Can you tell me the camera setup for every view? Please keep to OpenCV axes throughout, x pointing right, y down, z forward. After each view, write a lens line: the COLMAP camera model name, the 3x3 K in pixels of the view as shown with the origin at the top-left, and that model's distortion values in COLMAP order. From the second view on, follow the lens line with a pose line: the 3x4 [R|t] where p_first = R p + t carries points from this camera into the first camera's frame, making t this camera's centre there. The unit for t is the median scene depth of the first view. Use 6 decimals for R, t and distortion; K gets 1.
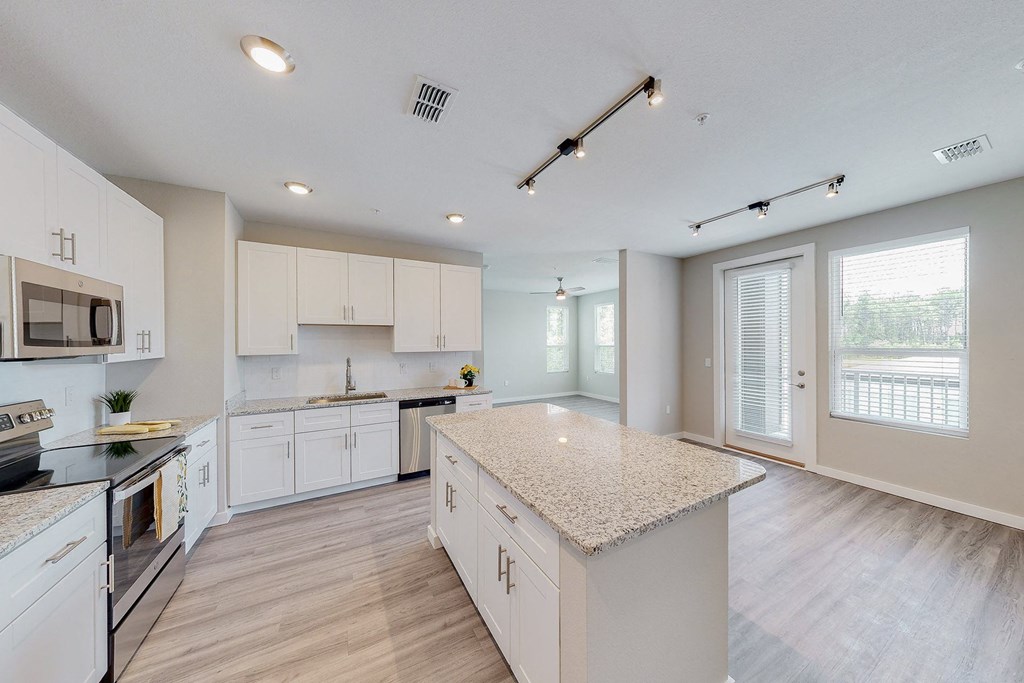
lens RADIAL K [[320.5, 0, 508.9], [0, 320.5, 342.7], [0, 0, 1]] dist [-0.000033, -0.000027]
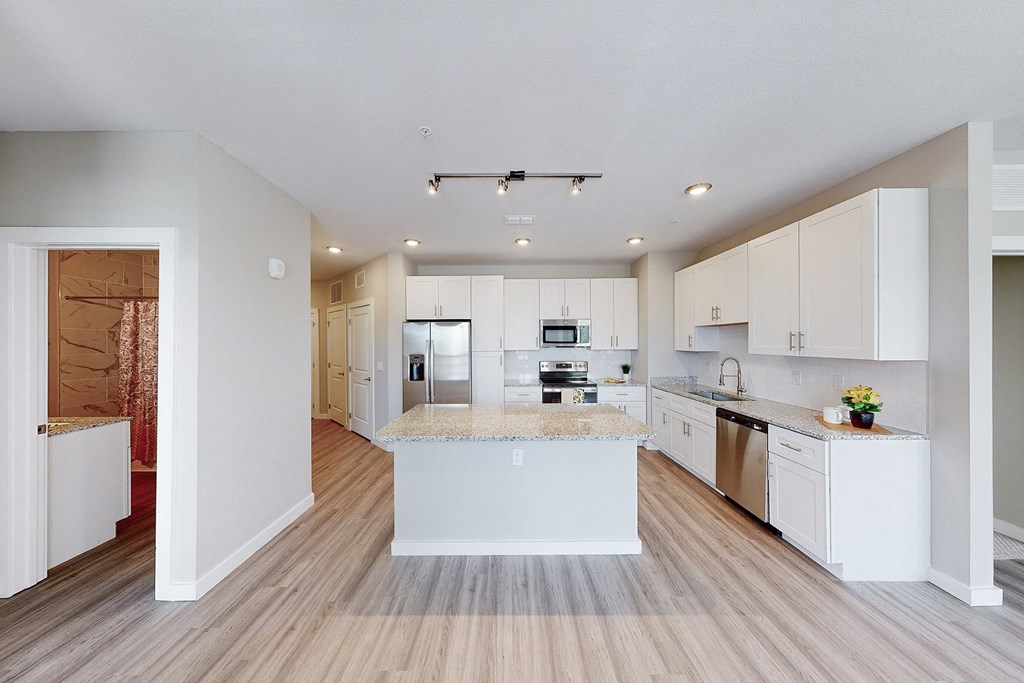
lens RADIAL K [[320.5, 0, 508.9], [0, 320.5, 342.7], [0, 0, 1]] dist [-0.000033, -0.000027]
pose [[-0.474483, 0.007157, -0.880235, 1.014175], [0.003119, 0.999974, 0.006449, -0.009967], [0.880259, 0.000315, -0.474494, 1.257140]]
